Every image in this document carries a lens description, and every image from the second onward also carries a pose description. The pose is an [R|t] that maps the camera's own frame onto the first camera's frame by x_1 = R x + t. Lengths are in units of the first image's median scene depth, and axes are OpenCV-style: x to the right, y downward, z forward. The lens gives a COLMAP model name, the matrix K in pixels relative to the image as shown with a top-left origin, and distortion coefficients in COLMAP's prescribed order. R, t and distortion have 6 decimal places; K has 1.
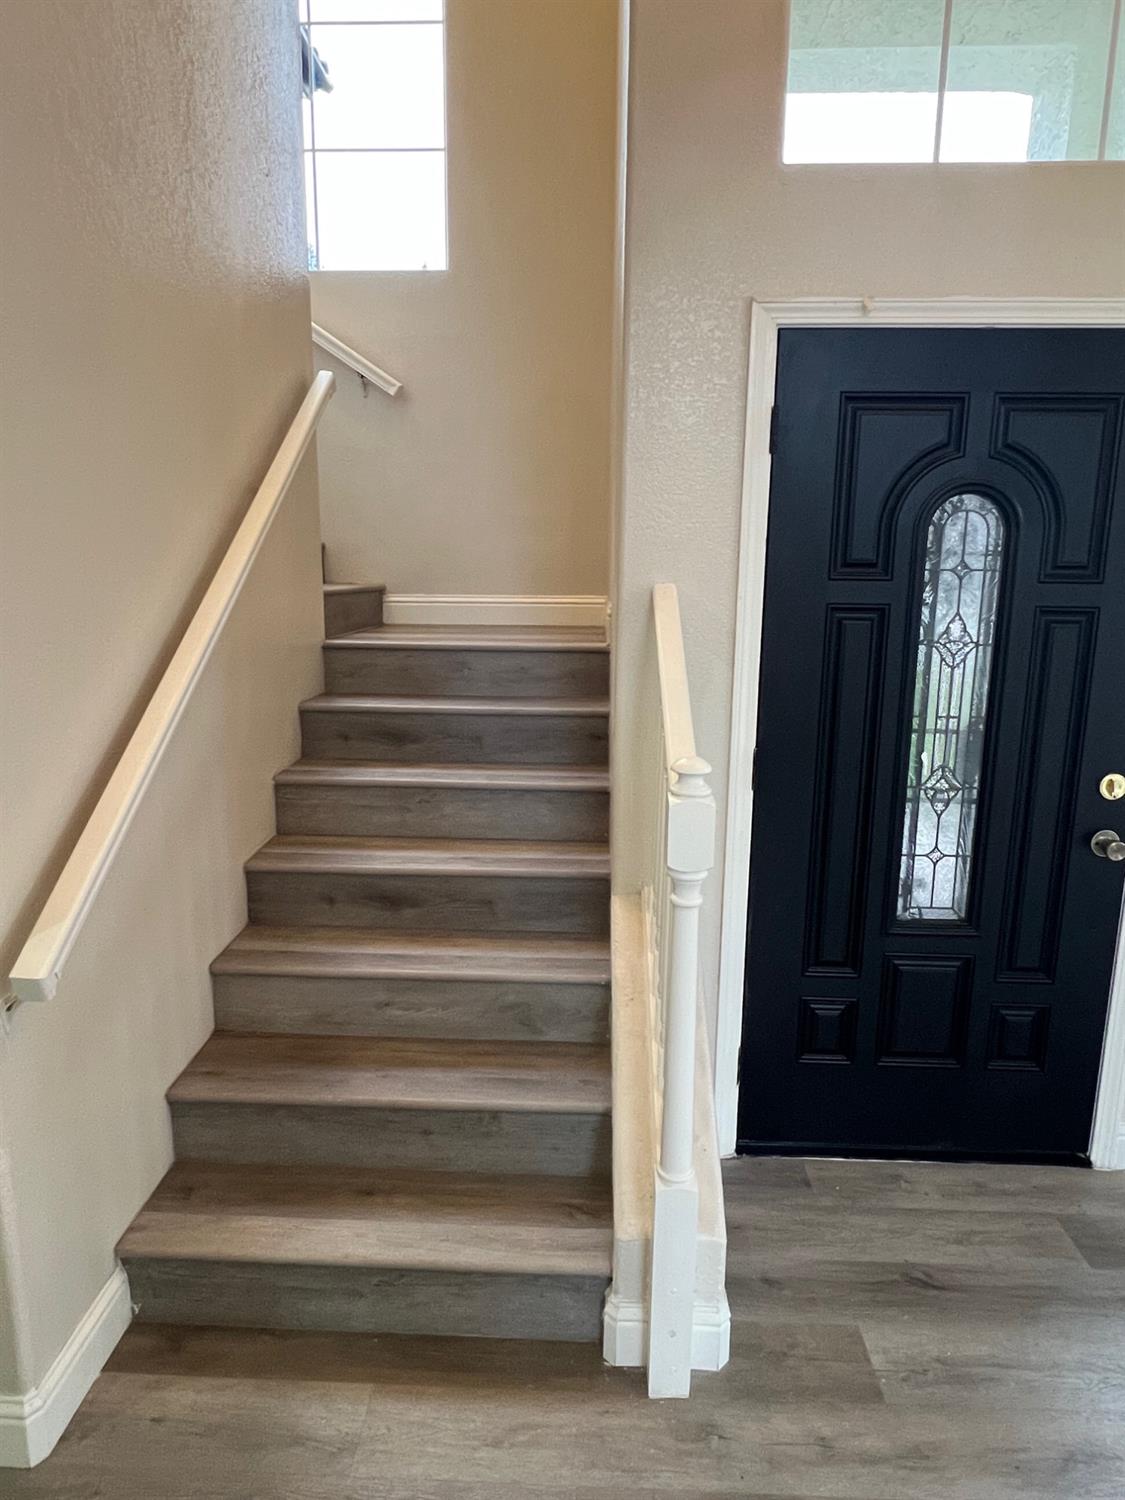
lens RADIAL K [[930.4, 0, 567.1], [0, 930.4, 747.2], [0, 0, 1]] dist [-0.001665, -0.005136]
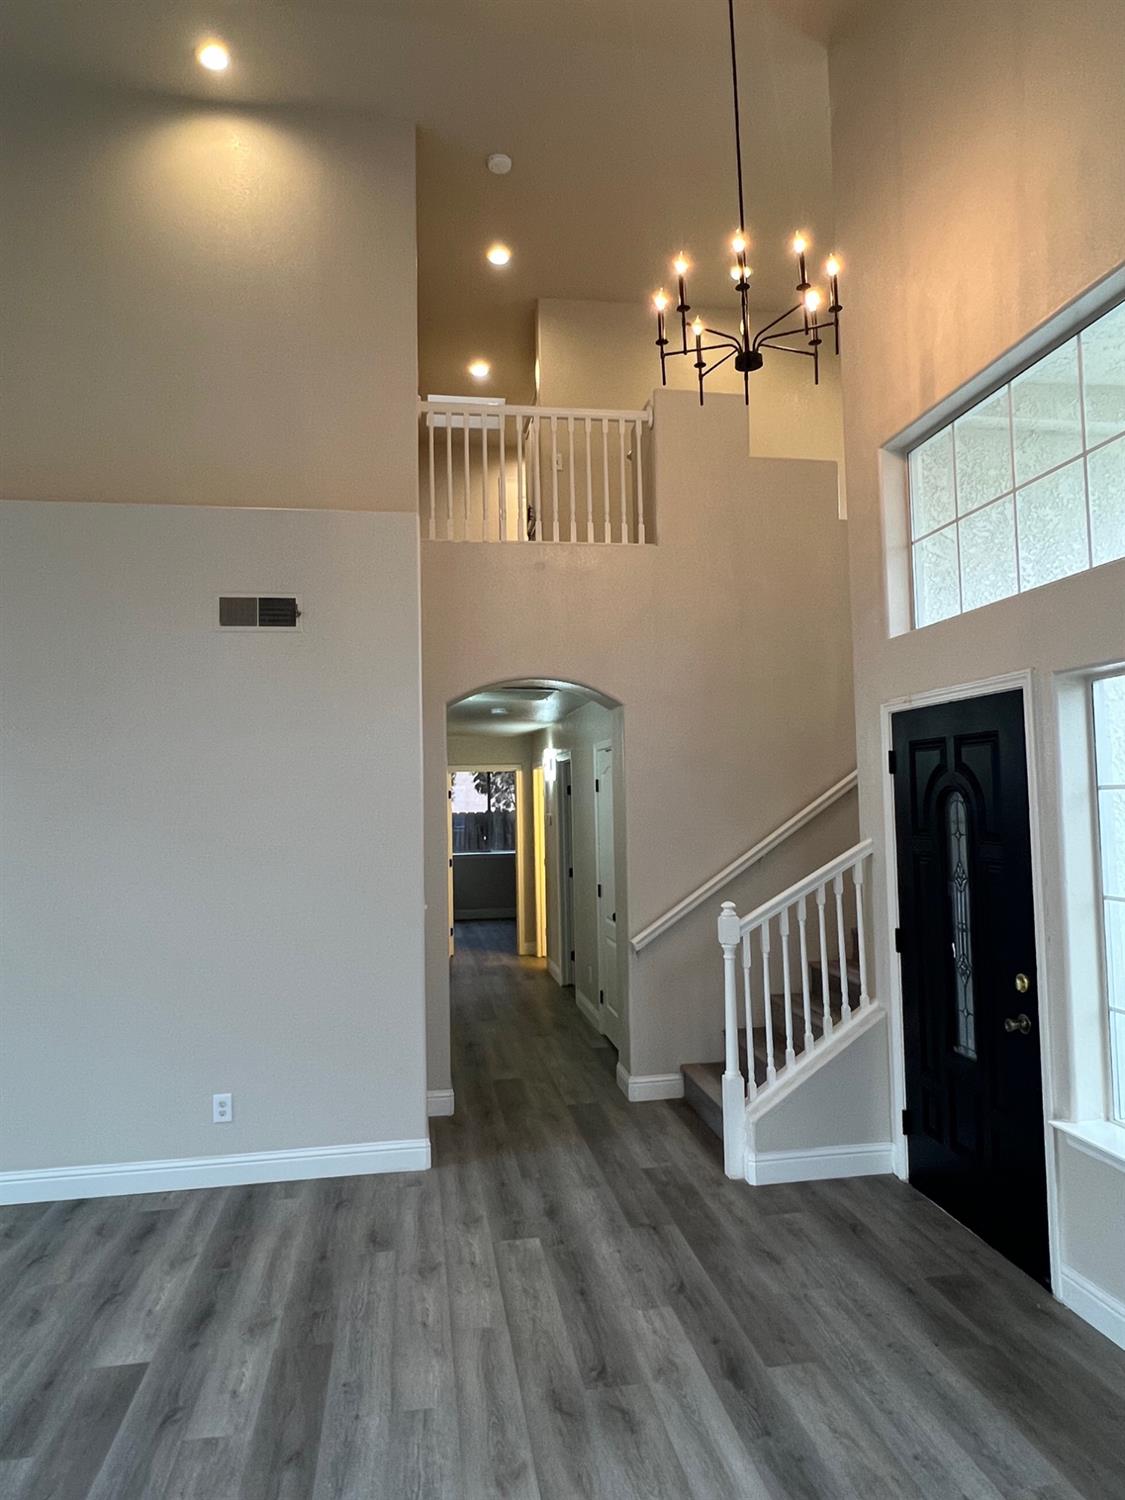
lens RADIAL K [[930.4, 0, 567.1], [0, 930.4, 747.2], [0, 0, 1]] dist [-0.001665, -0.005136]
pose [[0.207305, -0.061329, -0.976352, 2.006075], [-0.174708, 0.979668, -0.098632, -0.054613], [0.962549, 0.191024, 0.192376, -0.048714]]
